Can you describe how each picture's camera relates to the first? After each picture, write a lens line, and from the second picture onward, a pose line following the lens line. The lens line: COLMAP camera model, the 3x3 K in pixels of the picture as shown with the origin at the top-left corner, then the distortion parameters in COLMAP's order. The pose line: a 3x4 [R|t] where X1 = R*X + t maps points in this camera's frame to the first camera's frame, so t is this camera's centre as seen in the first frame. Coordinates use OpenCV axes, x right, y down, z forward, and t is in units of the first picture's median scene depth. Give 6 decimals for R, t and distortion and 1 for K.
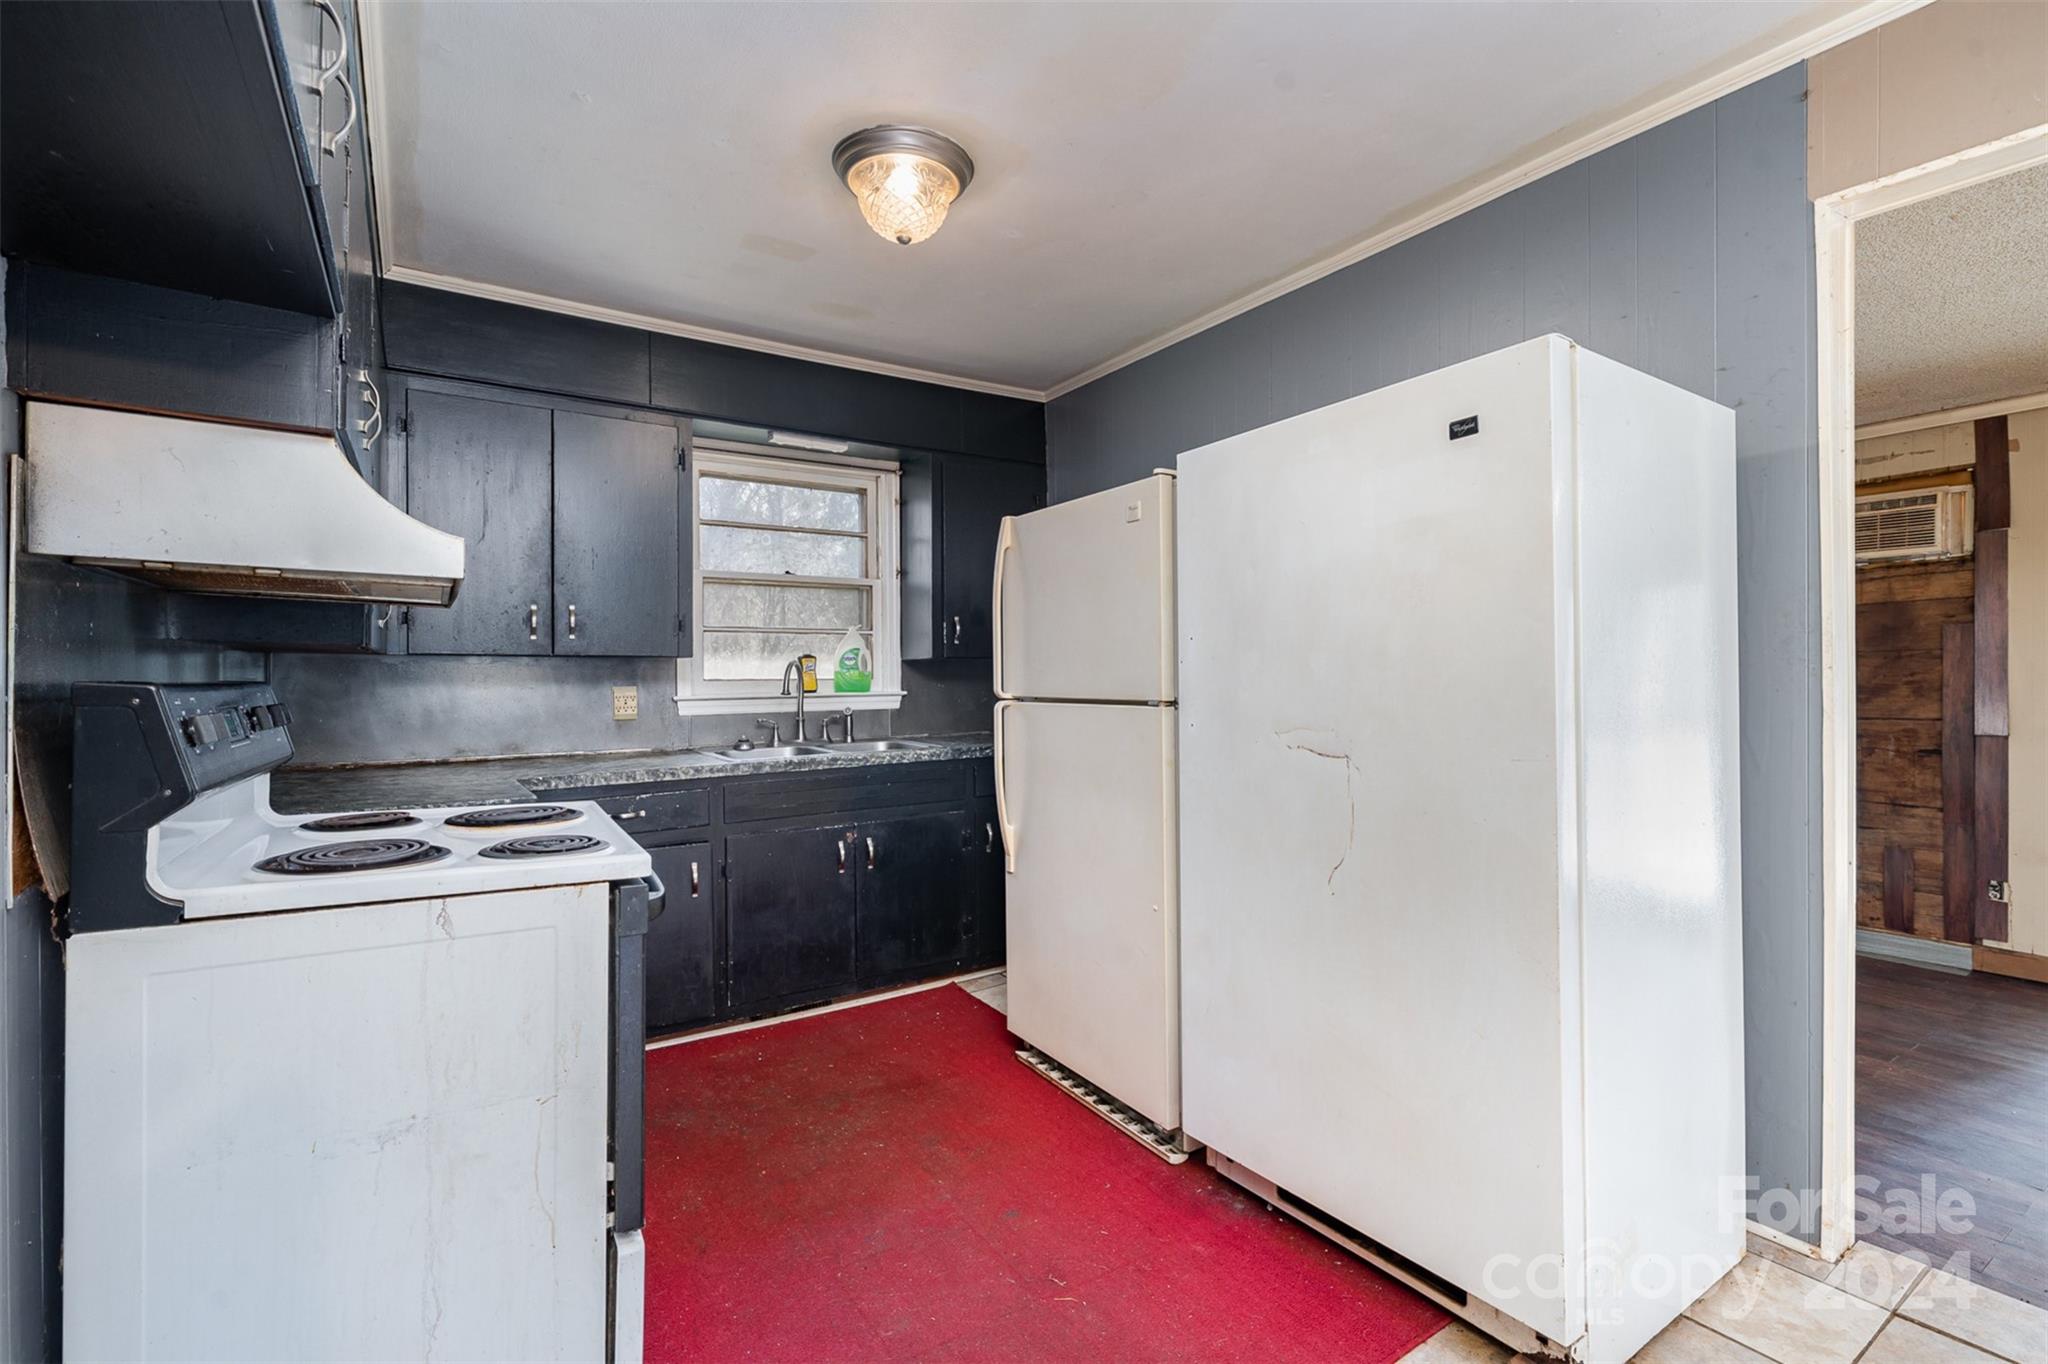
lens RADIAL K [[916.3, 0, 1024.0], [0, 916.3, 682.0], [0, 0, 1]] dist [-0.002922, -0.000311]
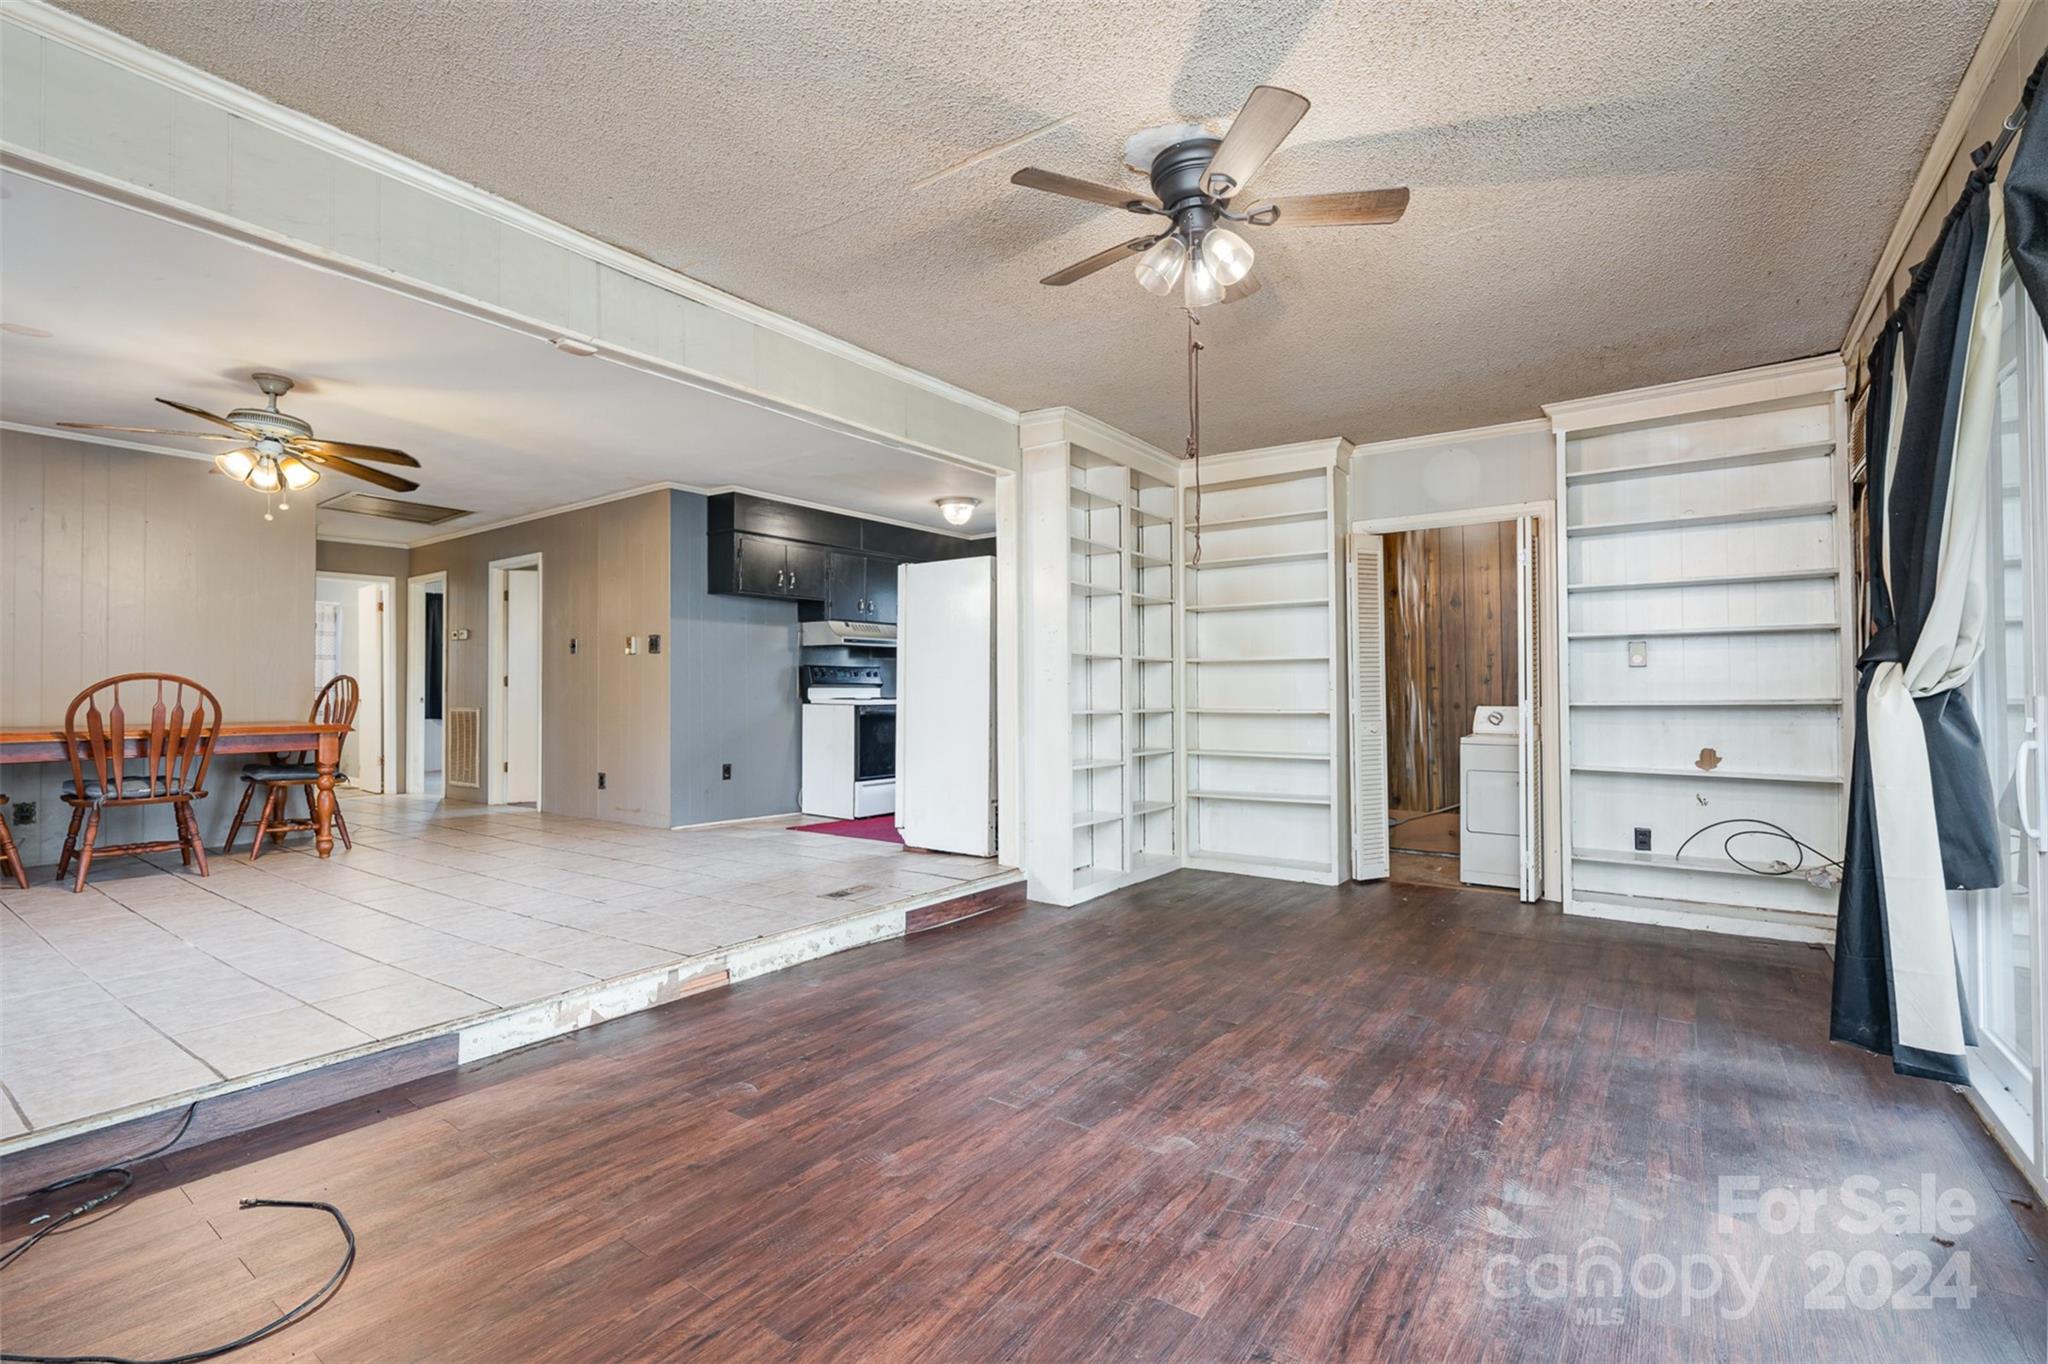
lens RADIAL K [[916.3, 0, 1024.0], [0, 916.3, 682.0], [0, 0, 1]] dist [-0.002922, -0.000311]
pose [[0.346009, -0.009949, -0.938178, 2.159480], [-0.001665, 0.999936, -0.011218, 0.073019], [0.938230, 0.005444, 0.345970, 0.078877]]
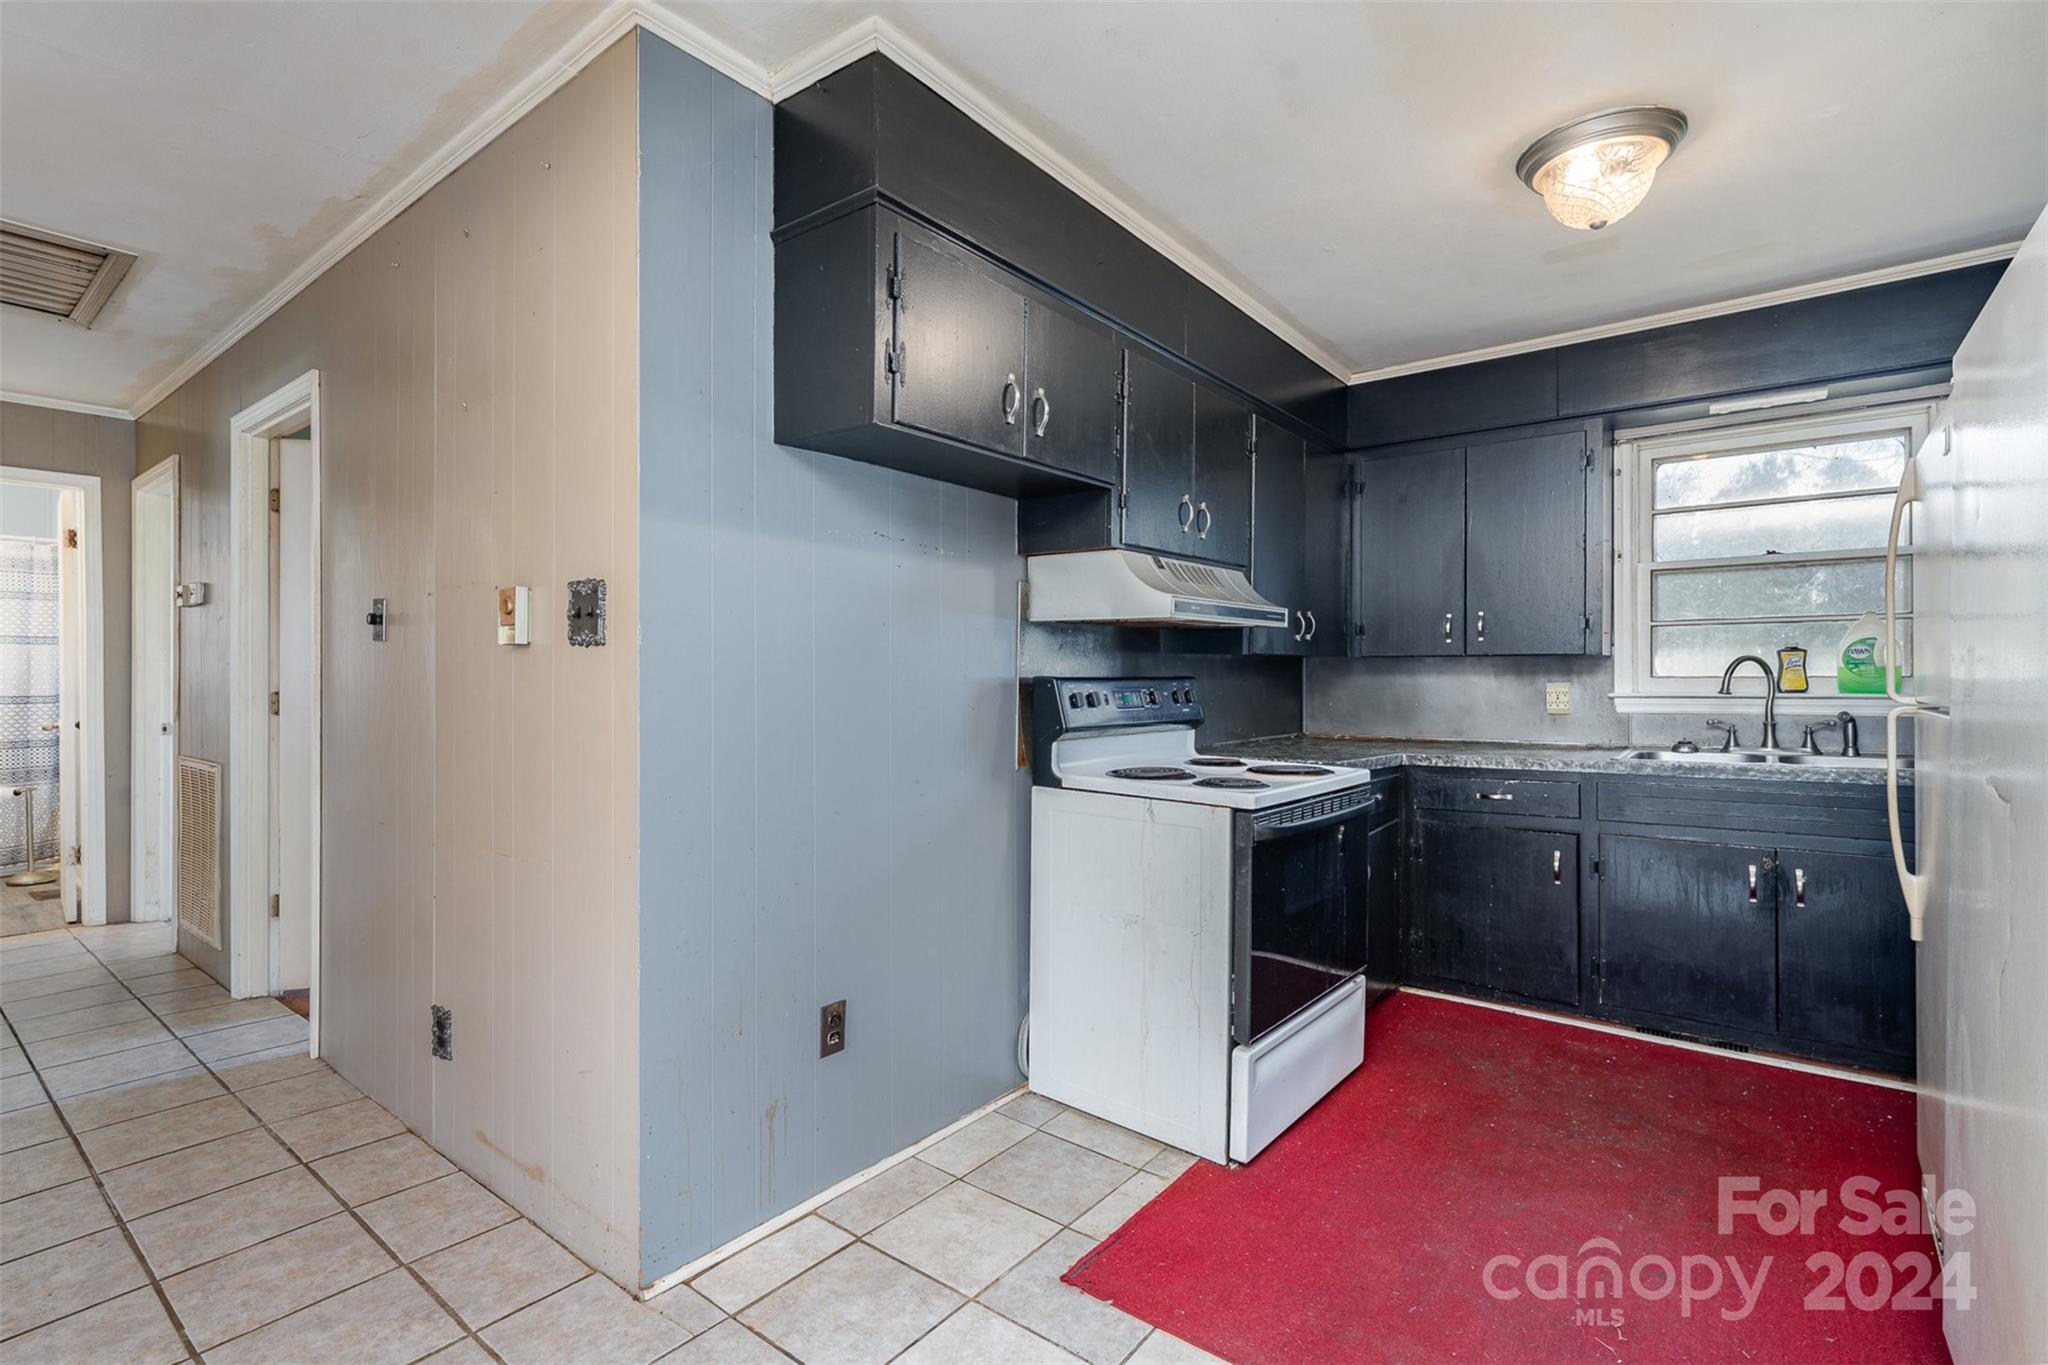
lens RADIAL K [[936.9, 0, 1047.2], [0, 936.9, 670.2], [0, 0, 1]] dist [0.004901, 0.000140]
pose [[0.344453, -0.000920, -0.938803, 0.445519], [-0.005347, 0.999981, -0.002941, -0.003587], [0.938788, 0.006033, 0.344442, 0.079980]]
